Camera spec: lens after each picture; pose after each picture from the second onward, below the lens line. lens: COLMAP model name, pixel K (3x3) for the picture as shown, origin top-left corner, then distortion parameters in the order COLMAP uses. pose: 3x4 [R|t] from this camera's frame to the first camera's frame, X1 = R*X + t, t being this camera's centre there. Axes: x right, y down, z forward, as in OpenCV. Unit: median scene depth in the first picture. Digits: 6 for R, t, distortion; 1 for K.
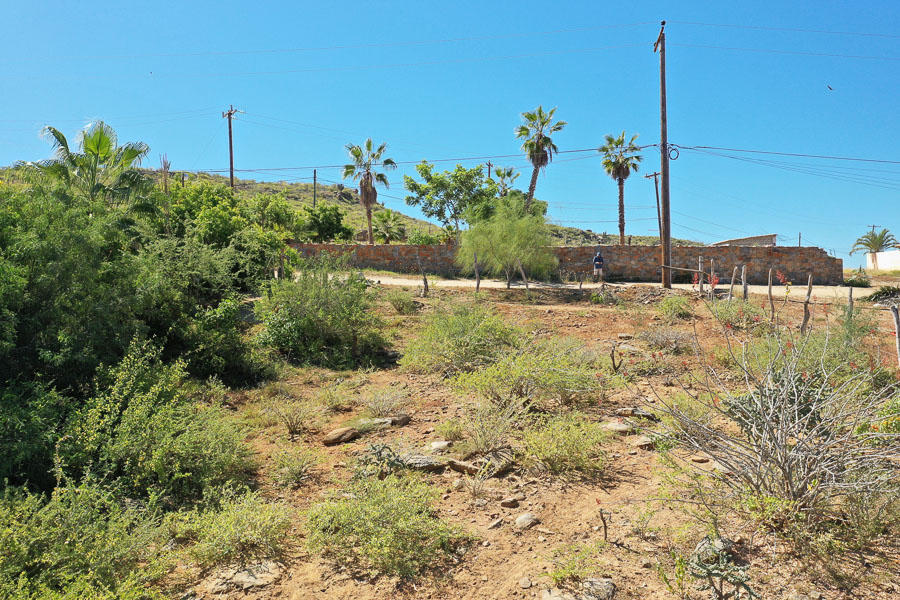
lens RADIAL K [[704.5, 0, 448.9], [0, 704.5, 301.0], [0, 0, 1]] dist [0.005651, 0.031652]
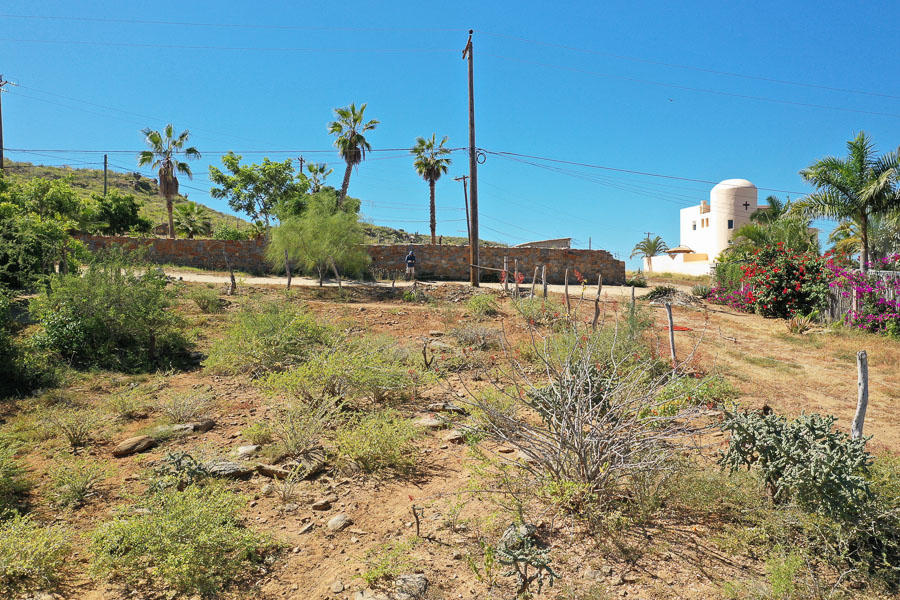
lens RADIAL K [[704.5, 0, 445.4], [0, 704.5, 303.1], [0, 0, 1]] dist [0.005651, 0.031652]
pose [[0.966704, -0.000291, 0.255897, 0.000752], [-0.001025, 0.999987, 0.005007, 0.000748], [-0.255895, -0.005103, 0.966691, 0.005453]]
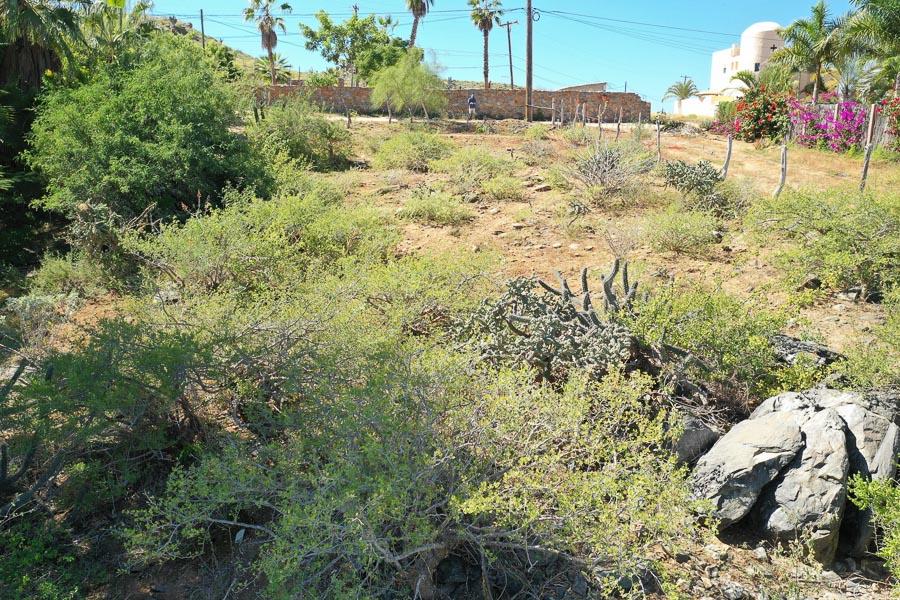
lens RADIAL K [[704.5, 0, 446.6], [0, 704.5, 302.7], [0, 0, 1]] dist [0.005651, 0.031652]
pose [[0.976263, -0.048514, 0.211085, -0.147813], [0.002572, 0.977119, 0.212680, 0.032278], [-0.216573, -0.207089, 0.954050, -0.328837]]
